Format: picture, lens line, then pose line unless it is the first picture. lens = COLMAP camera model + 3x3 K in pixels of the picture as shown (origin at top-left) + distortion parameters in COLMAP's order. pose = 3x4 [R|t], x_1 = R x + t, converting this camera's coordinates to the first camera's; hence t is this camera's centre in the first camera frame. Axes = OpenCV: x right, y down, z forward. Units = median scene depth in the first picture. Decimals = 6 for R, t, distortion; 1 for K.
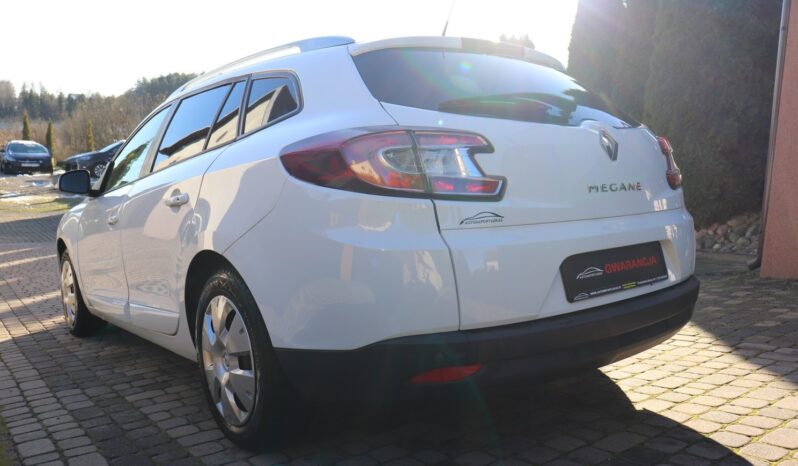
lens RADIAL K [[666.9, 0, 399.0], [0, 666.9, 233.0], [0, 0, 1]] dist [-0.165242, 0.146061]
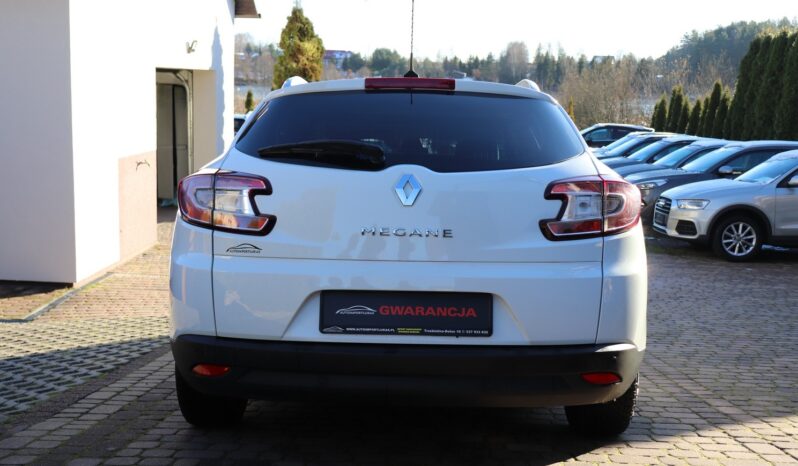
lens RADIAL K [[937.8, 0, 399.0], [0, 937.8, 233.0], [0, 0, 1]] dist [0.072044, 0.007428]
pose [[0.771397, 0.082743, -0.630952, 1.045914], [-0.094807, 0.995388, 0.014624, -0.075266], [0.629253, 0.048538, 0.775684, -0.116263]]
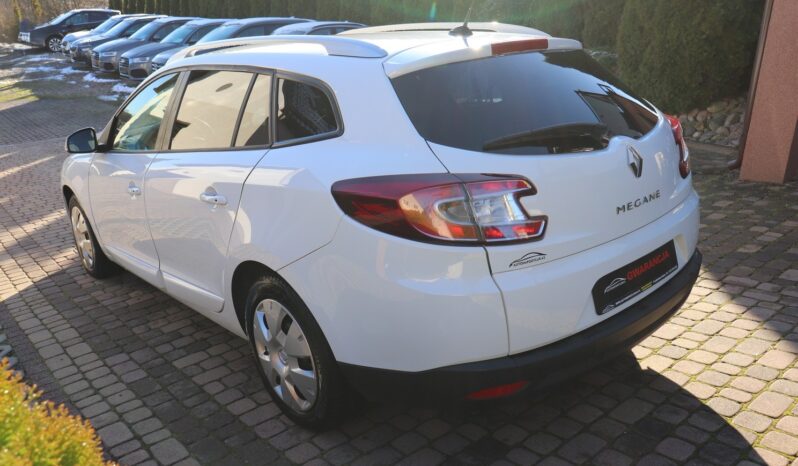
lens RADIAL K [[666.9, 0, 399.0], [0, 666.9, 233.0], [0, 0, 1]] dist [-0.165242, 0.146061]
pose [[0.997901, -0.048449, 0.042975, -0.099498], [0.037261, 0.972264, 0.230900, -0.240091], [-0.052970, -0.228814, 0.972028, -0.041667]]
